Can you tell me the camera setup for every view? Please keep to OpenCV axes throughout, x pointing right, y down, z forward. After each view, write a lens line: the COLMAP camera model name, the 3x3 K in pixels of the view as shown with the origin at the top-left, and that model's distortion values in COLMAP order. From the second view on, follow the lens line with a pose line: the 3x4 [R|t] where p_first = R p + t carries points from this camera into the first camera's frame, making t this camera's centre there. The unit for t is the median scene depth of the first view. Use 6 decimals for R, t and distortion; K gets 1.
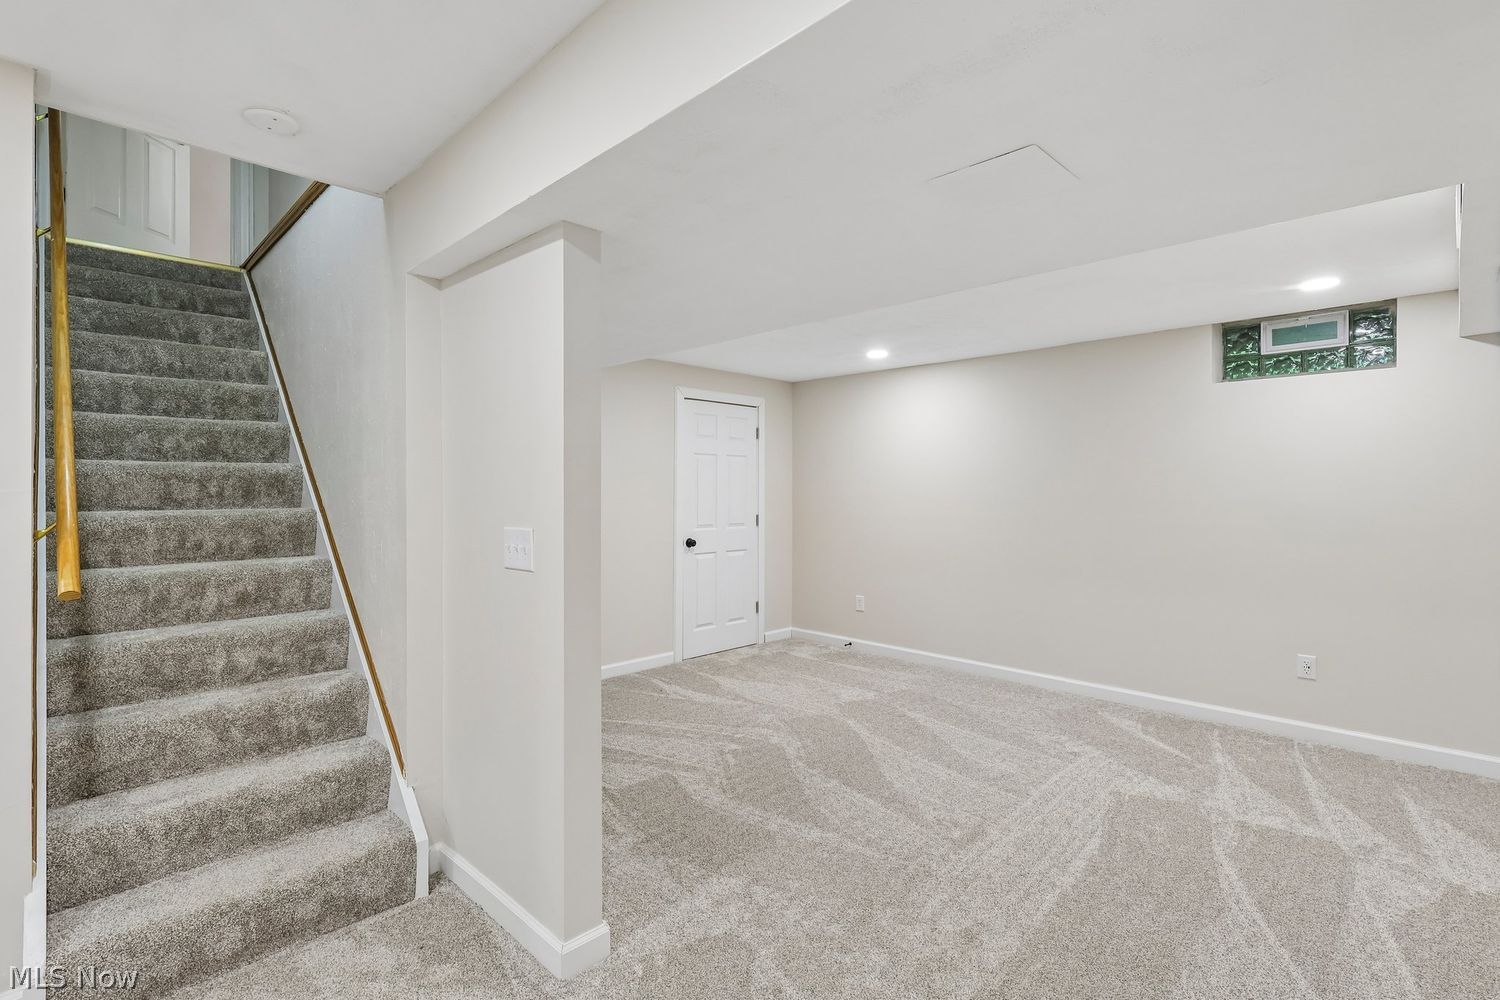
lens RADIAL K [[699.6, 0, 751.0], [0, 699.6, 492.1], [0, 0, 1]] dist [-0.001630, -0.000966]
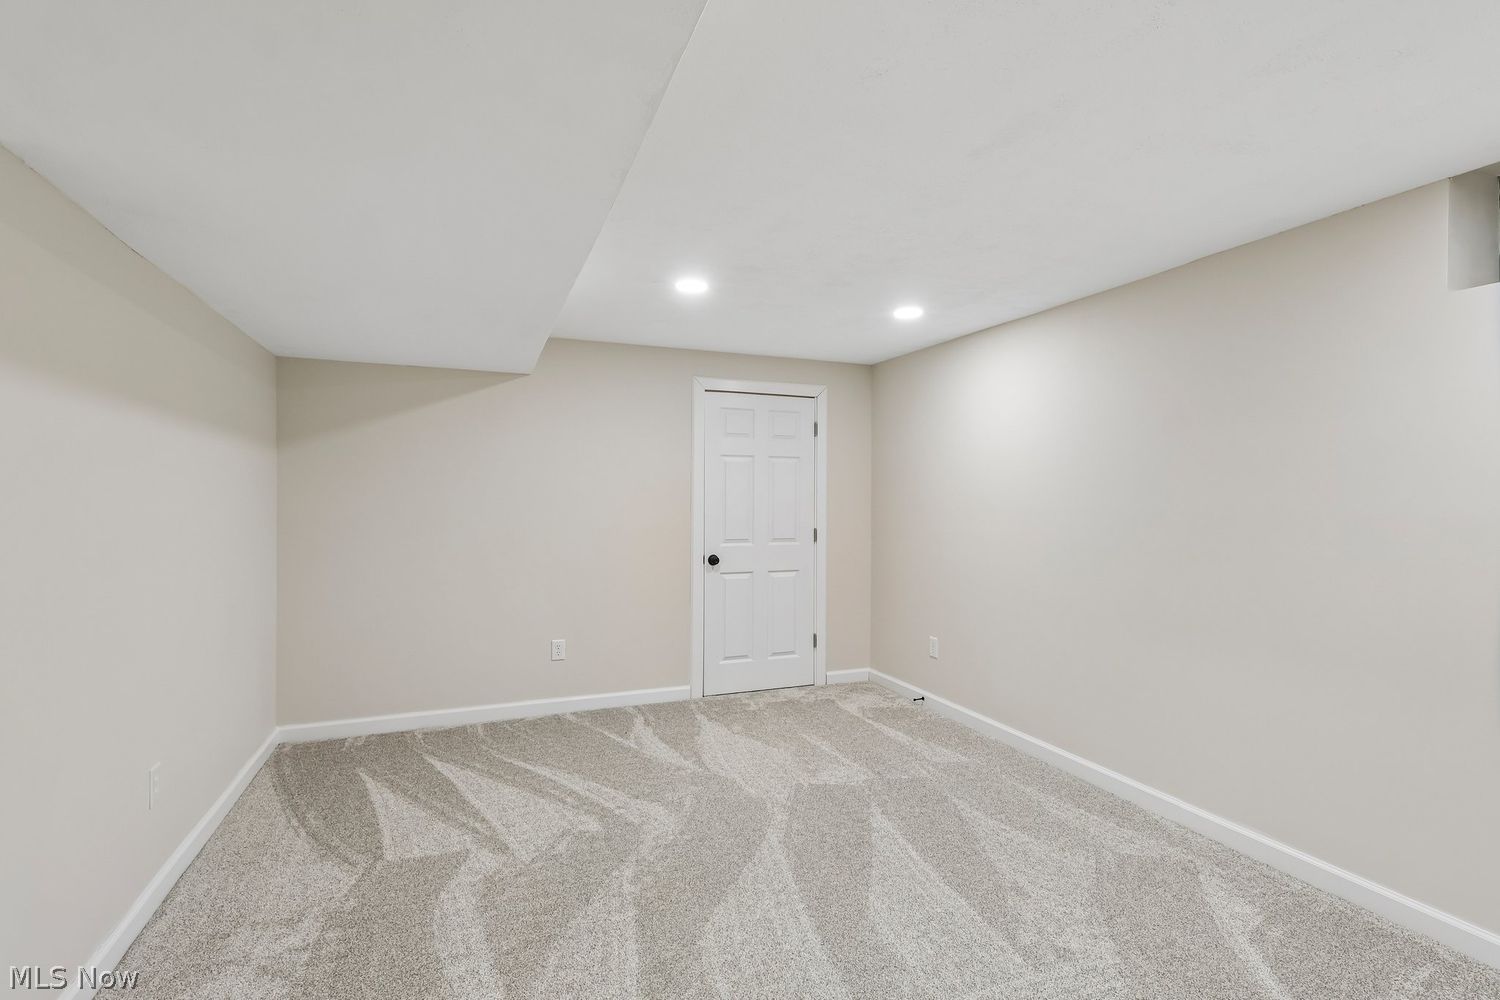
lens RADIAL K [[699.6, 0, 746.2], [0, 699.6, 506.6], [0, 0, 1]] dist [-0.001630, -0.000966]
pose [[0.914058, 0.006018, -0.405540, 0.318270], [-0.002305, 0.999951, 0.009643, -0.001092], [0.405578, -0.007880, 0.914027, 0.255161]]
